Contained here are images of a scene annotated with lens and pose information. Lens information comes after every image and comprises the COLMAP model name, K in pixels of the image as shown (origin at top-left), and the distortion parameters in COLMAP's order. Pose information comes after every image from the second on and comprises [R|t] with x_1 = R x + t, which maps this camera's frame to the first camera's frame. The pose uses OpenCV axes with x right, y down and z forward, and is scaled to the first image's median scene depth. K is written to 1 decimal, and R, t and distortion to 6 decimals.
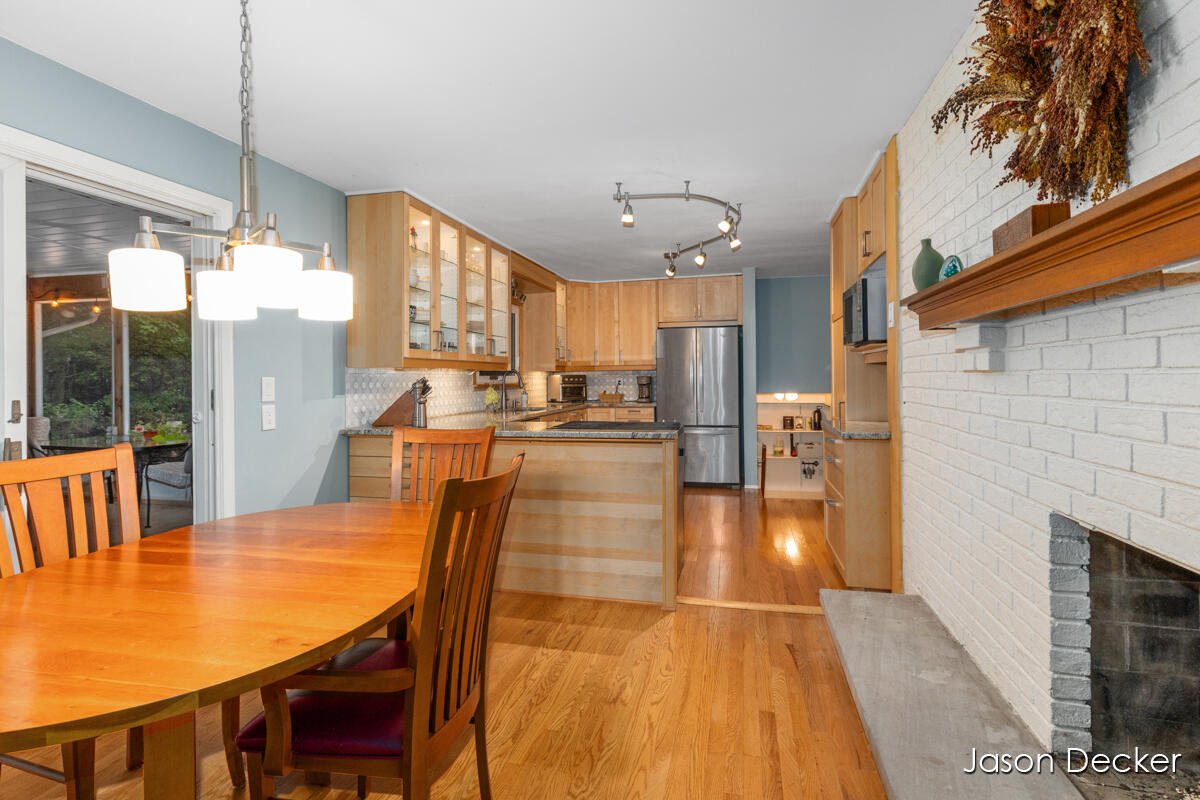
lens RADIAL K [[576.8, 0, 597.3], [0, 576.8, 376.3], [0, 0, 1]] dist [0.005219, -0.000256]
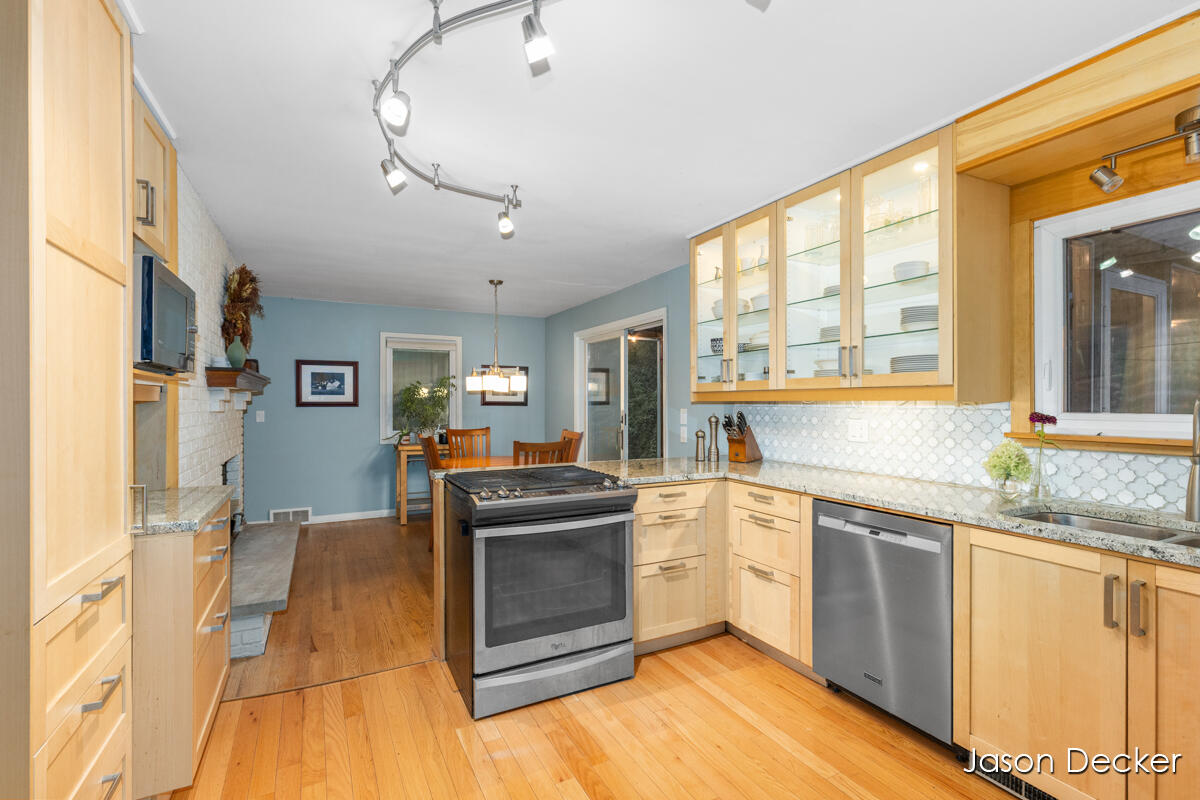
lens RADIAL K [[541.2, 0, 603.0], [0, 541.2, 402.4], [0, 0, 1]] dist [0.006837, -0.001182]
pose [[-0.750156, 0.008030, -0.661212, 0.306174], [0.006986, 0.999967, 0.004219, -0.012627], [0.661224, -0.001455, -0.750187, 1.095731]]
